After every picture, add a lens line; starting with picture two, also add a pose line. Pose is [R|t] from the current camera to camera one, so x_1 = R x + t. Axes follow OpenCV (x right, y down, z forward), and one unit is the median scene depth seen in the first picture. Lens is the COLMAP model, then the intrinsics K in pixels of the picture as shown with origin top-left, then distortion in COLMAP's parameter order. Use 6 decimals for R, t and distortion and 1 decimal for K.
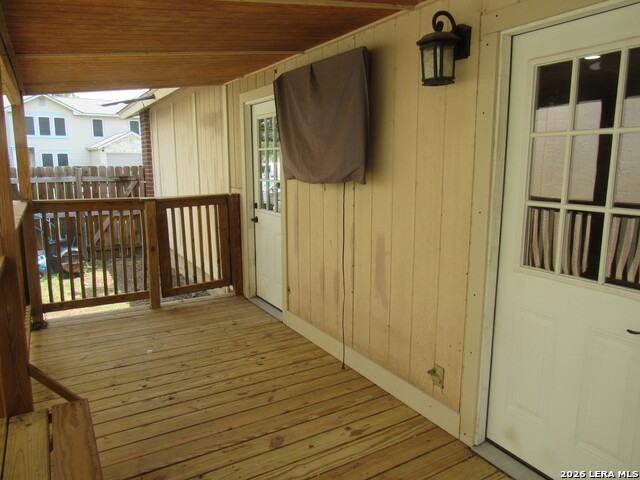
lens RADIAL K [[455.8, 0, 317.7], [0, 455.8, 239.4], [0, 0, 1]] dist [-0.029092, 0.004149]
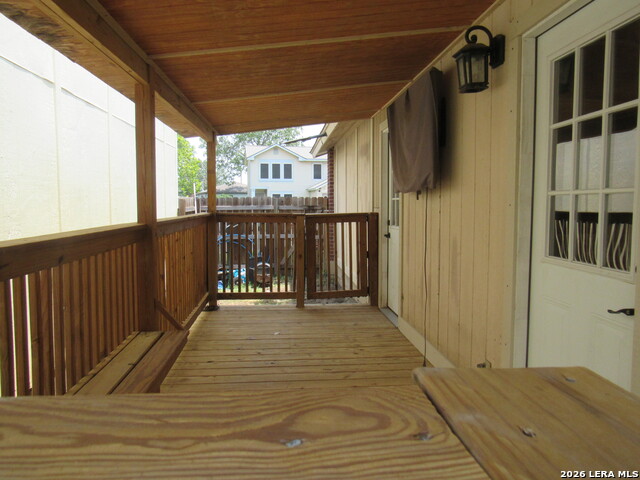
lens RADIAL K [[455.8, 0, 317.7], [0, 455.8, 239.4], [0, 0, 1]] dist [-0.029092, 0.004149]
pose [[0.898378, 0.032761, -0.438000, 0.257155], [-0.071844, 0.994744, -0.072955, 0.078261], [0.433308, 0.097009, 0.896010, -0.073003]]
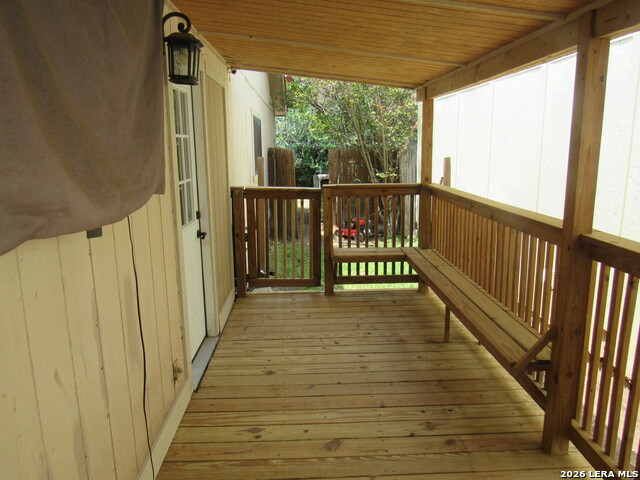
lens RADIAL K [[455.8, 0, 317.7], [0, 455.8, 239.4], [0, 0, 1]] dist [-0.029092, 0.004149]
pose [[-0.878928, -0.090865, 0.468220, -0.325565], [0.085802, 0.935547, 0.342621, -0.206487], [-0.469174, 0.341313, -0.814482, 1.132812]]
